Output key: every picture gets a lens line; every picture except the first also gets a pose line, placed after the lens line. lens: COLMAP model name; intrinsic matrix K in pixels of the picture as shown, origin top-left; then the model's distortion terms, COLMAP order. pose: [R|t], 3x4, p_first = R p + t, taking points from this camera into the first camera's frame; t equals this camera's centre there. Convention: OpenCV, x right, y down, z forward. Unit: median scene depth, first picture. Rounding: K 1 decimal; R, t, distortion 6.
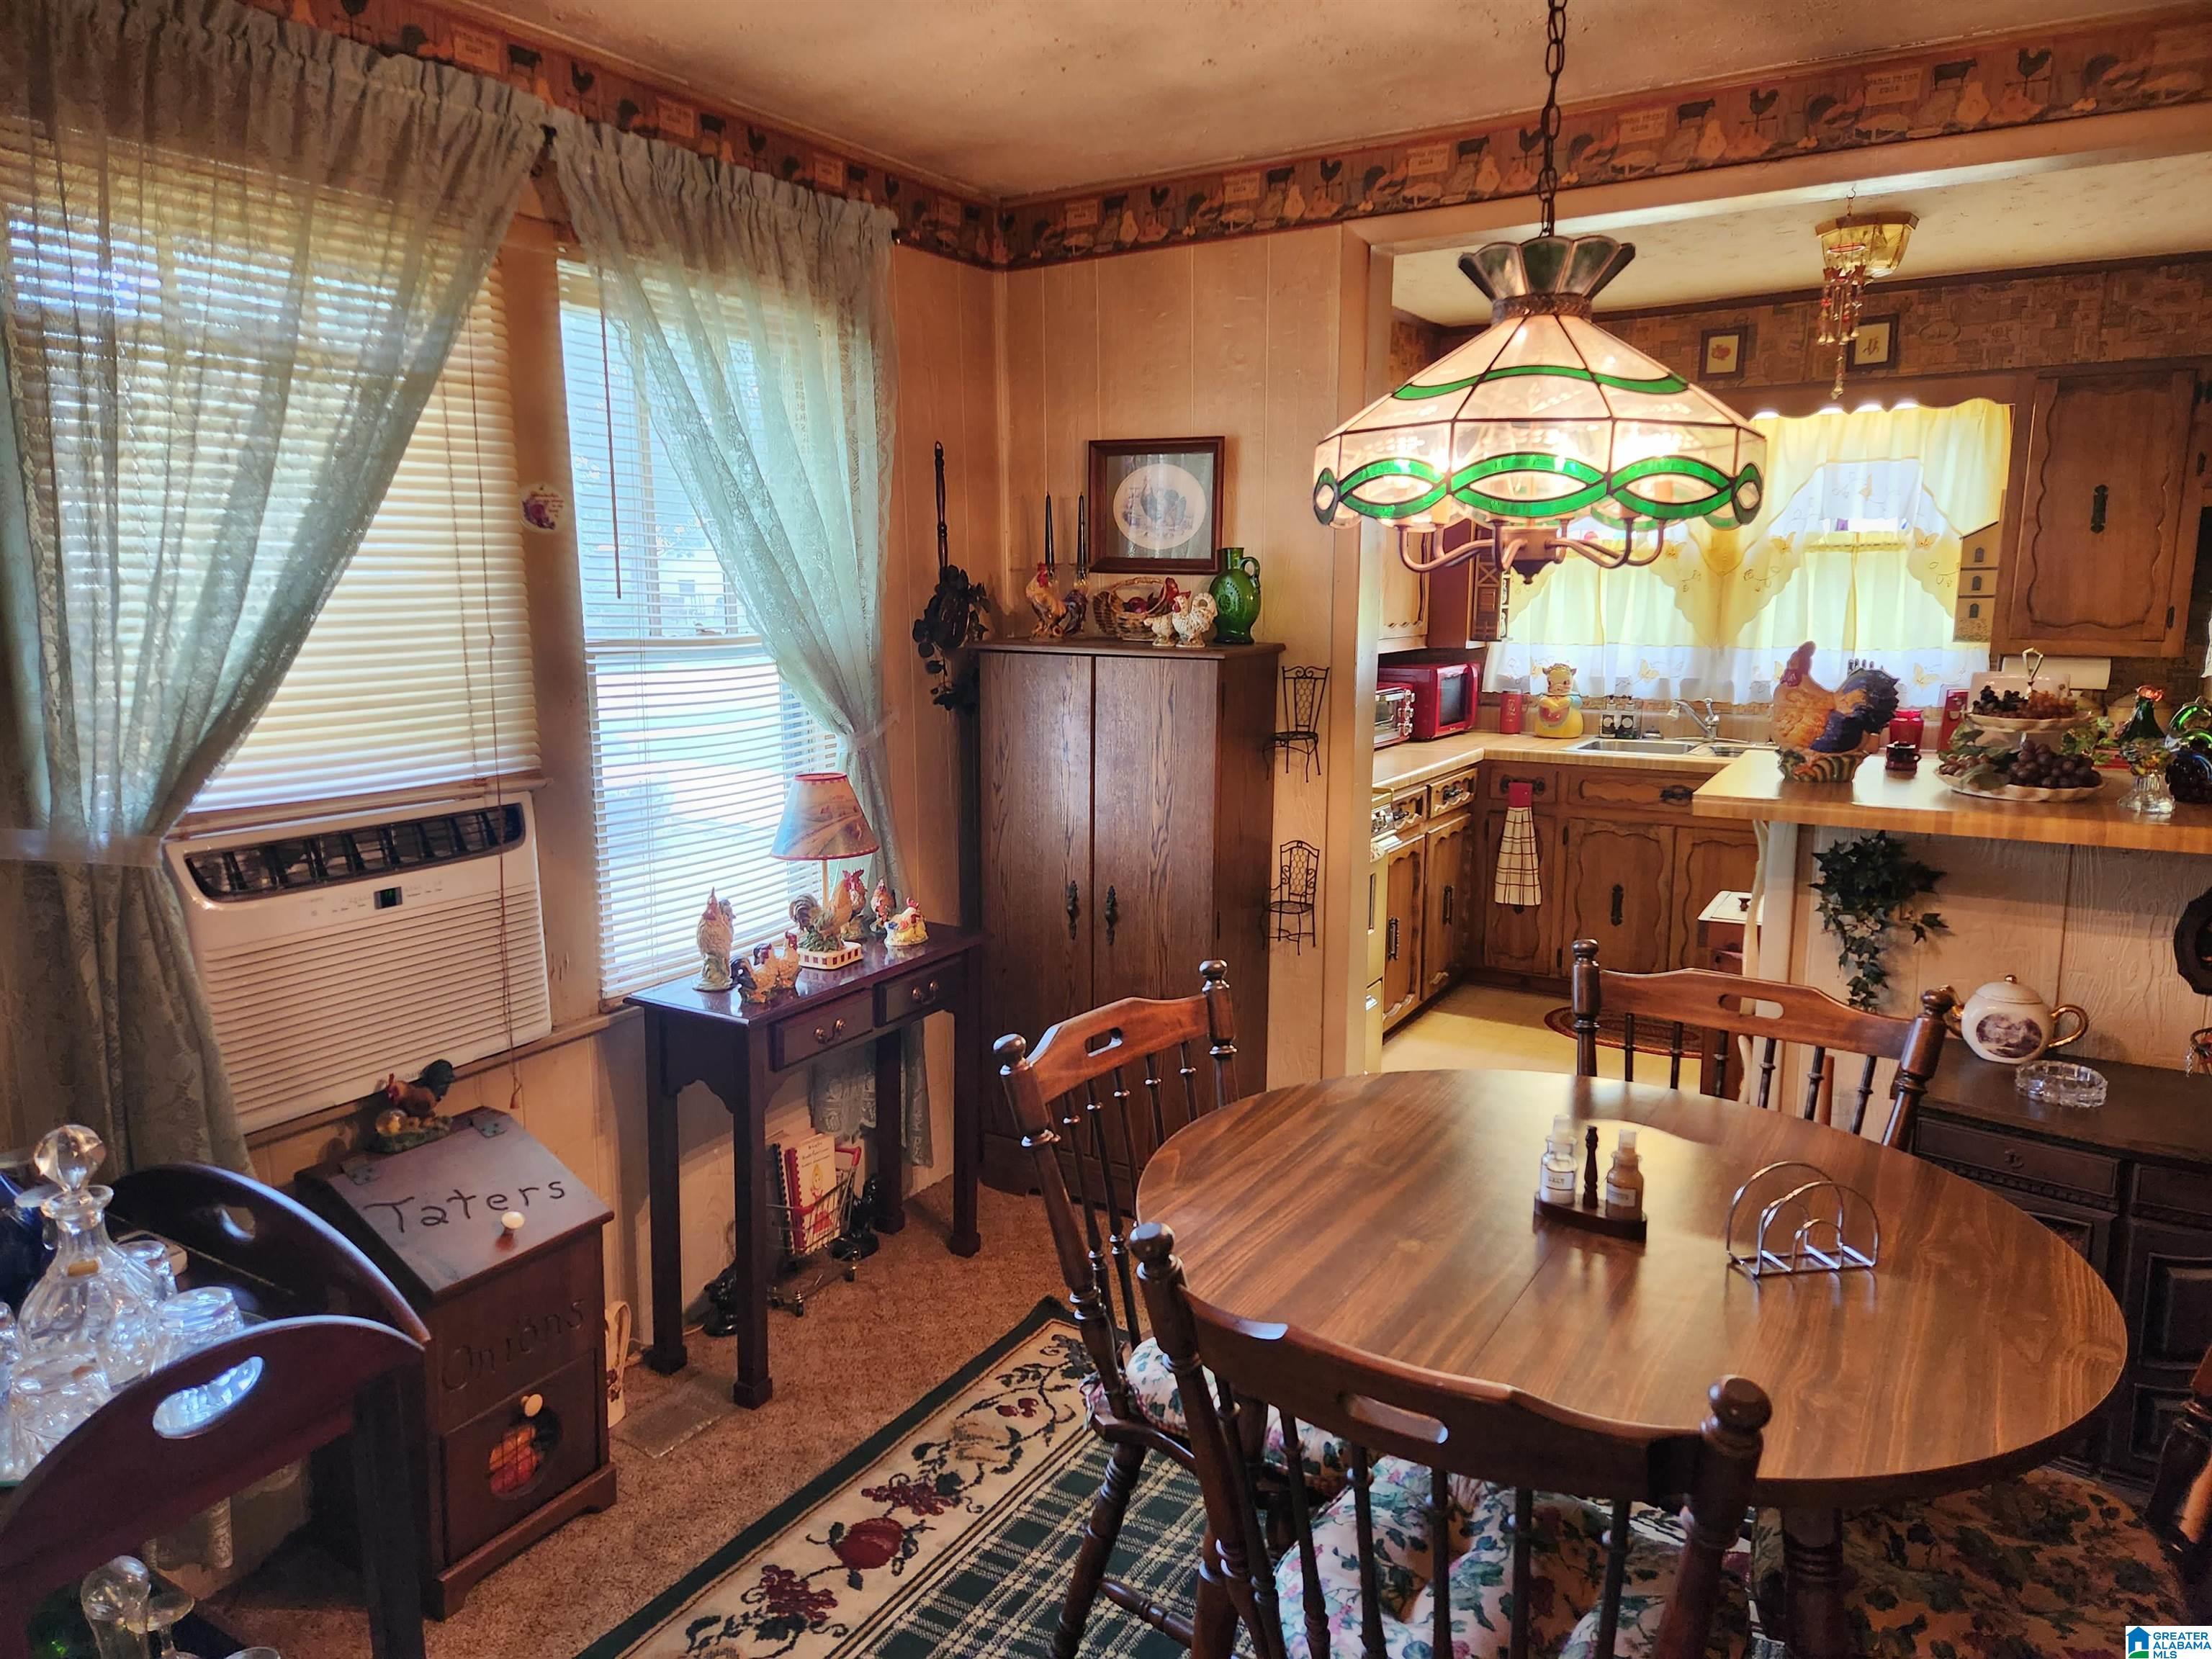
lens RADIAL K [[1468.6, 0, 1069.1], [0, 1468.6, 821.6], [0, 0, 1]] dist [0.082139, -0.067212]
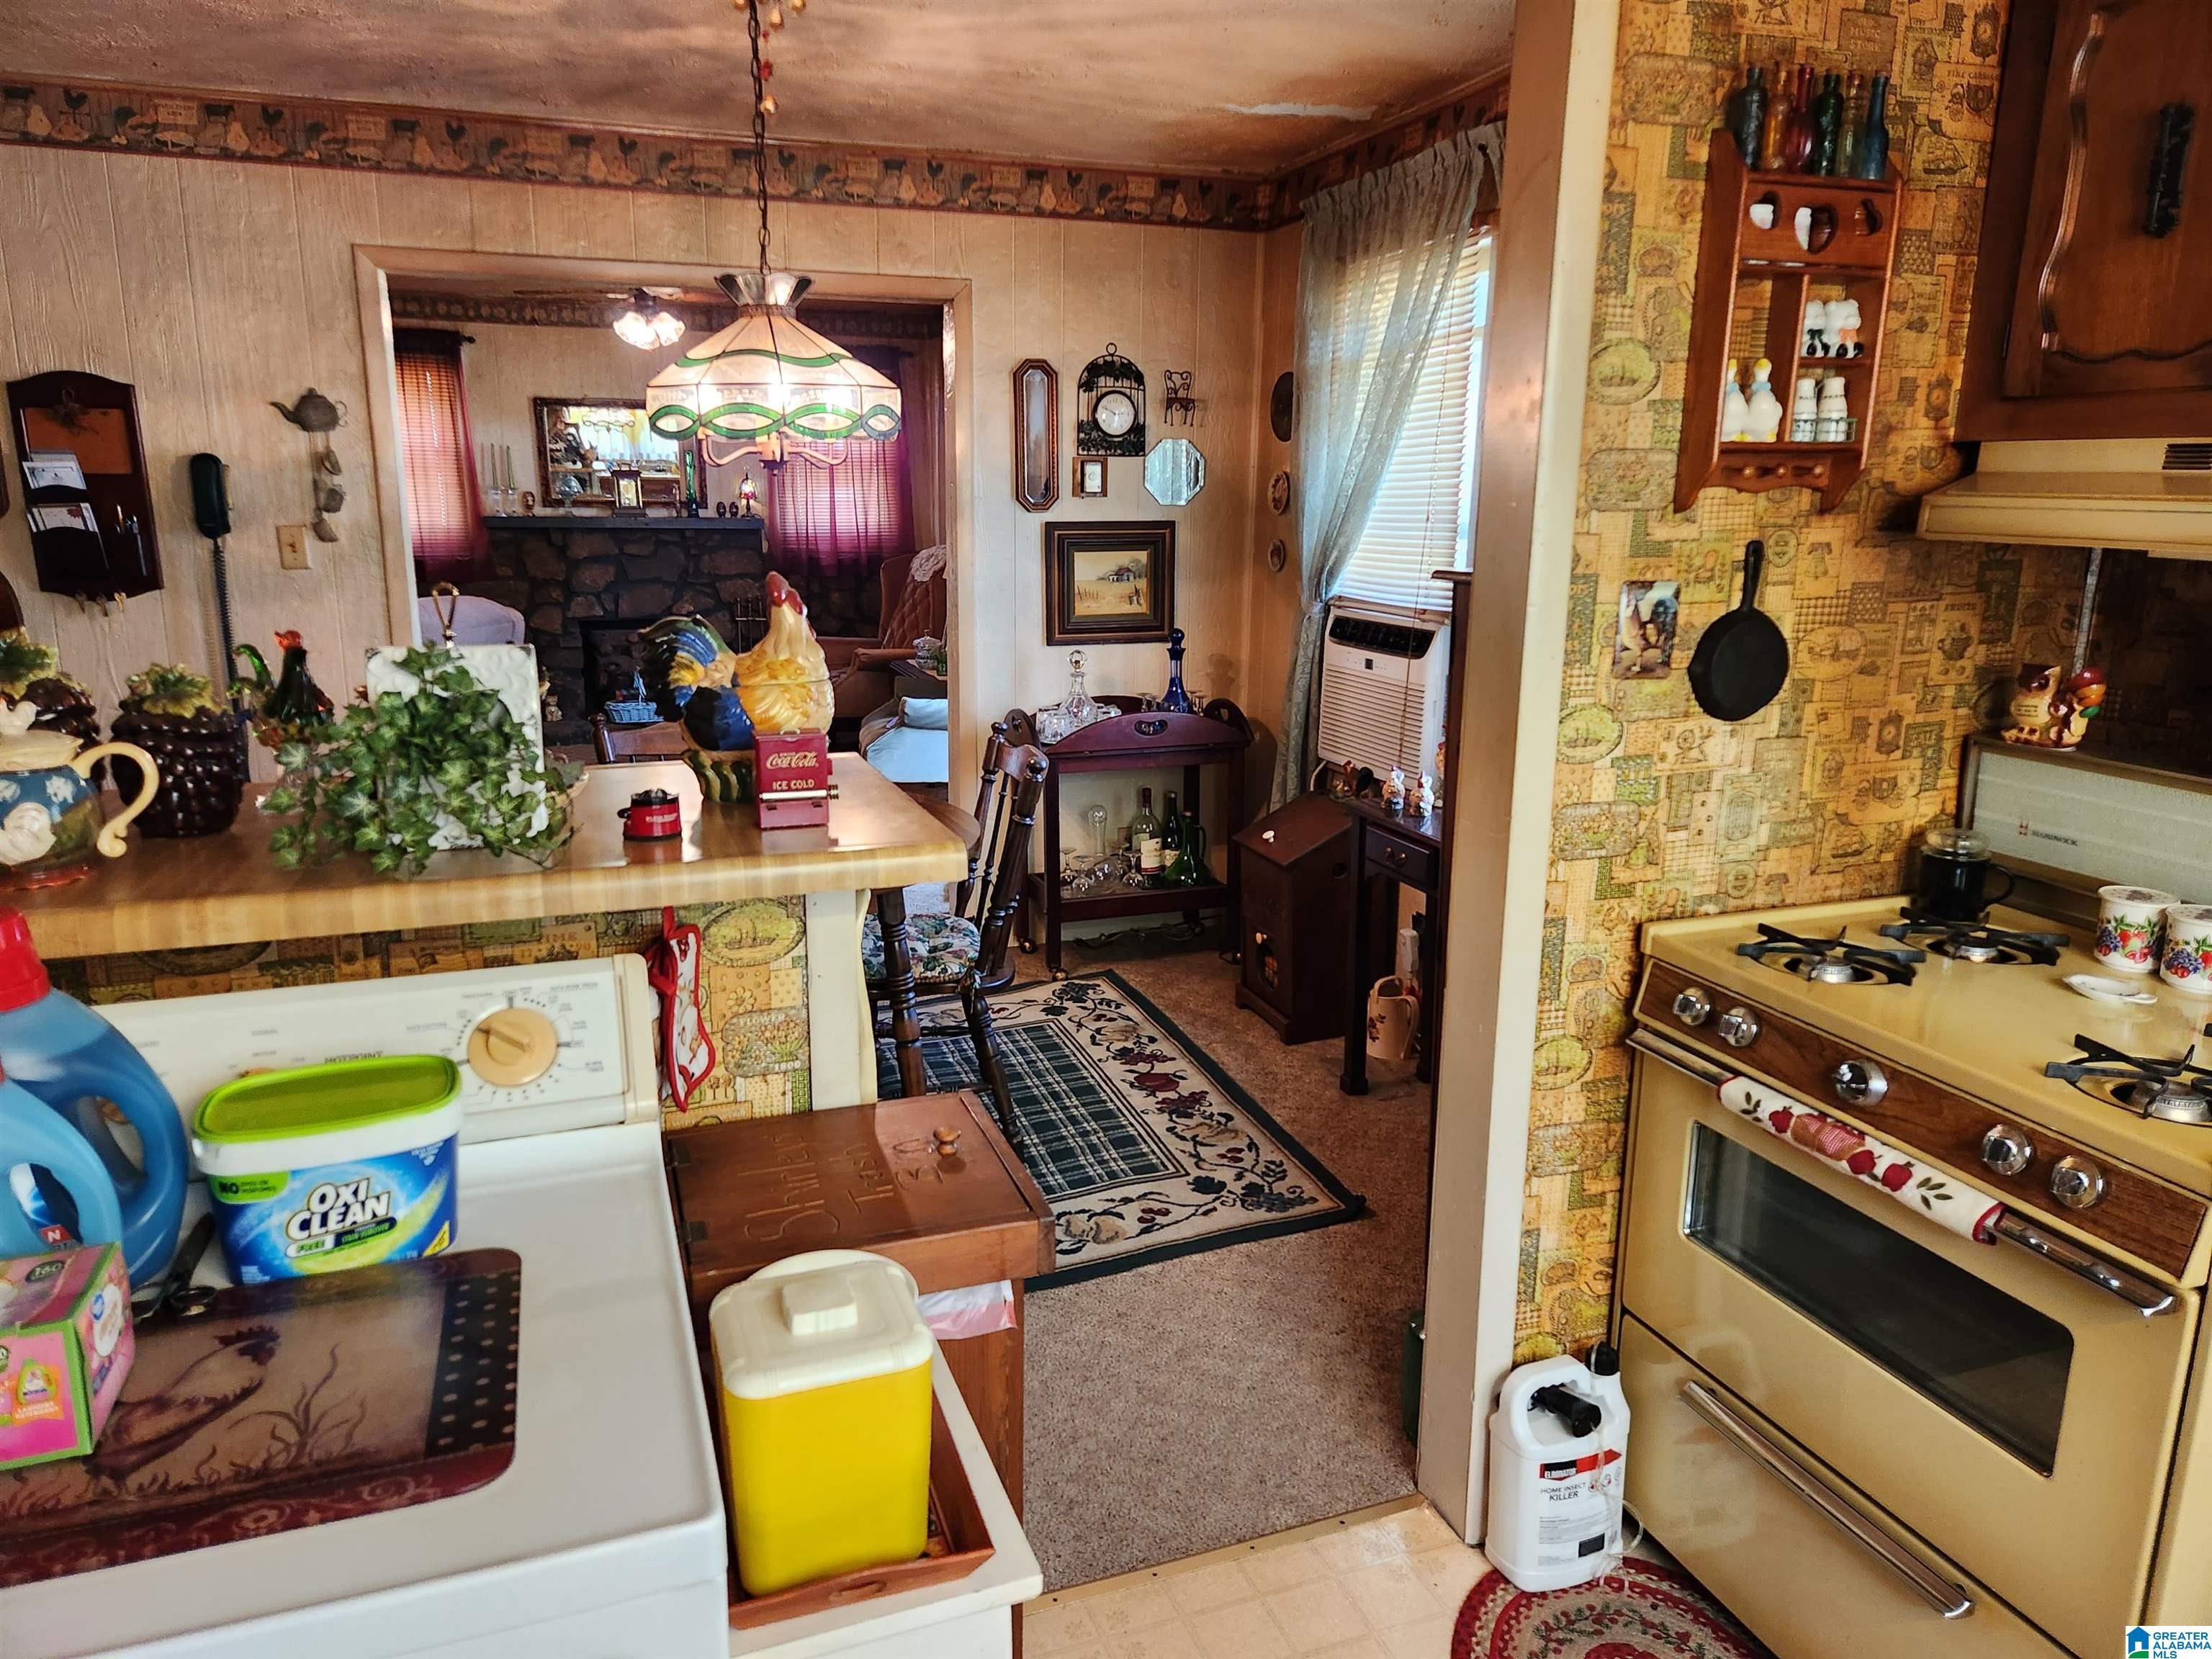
lens RADIAL K [[1457.9, 0, 1085.0], [0, 1457.9, 817.7], [0, 0, 1]] dist [0.096372, -0.077568]
pose [[-0.635386, 0.171332, -0.752948, 0.722515], [-0.127958, 0.938234, 0.321473, -0.193872], [0.761519, 0.300605, -0.574217, 1.201918]]
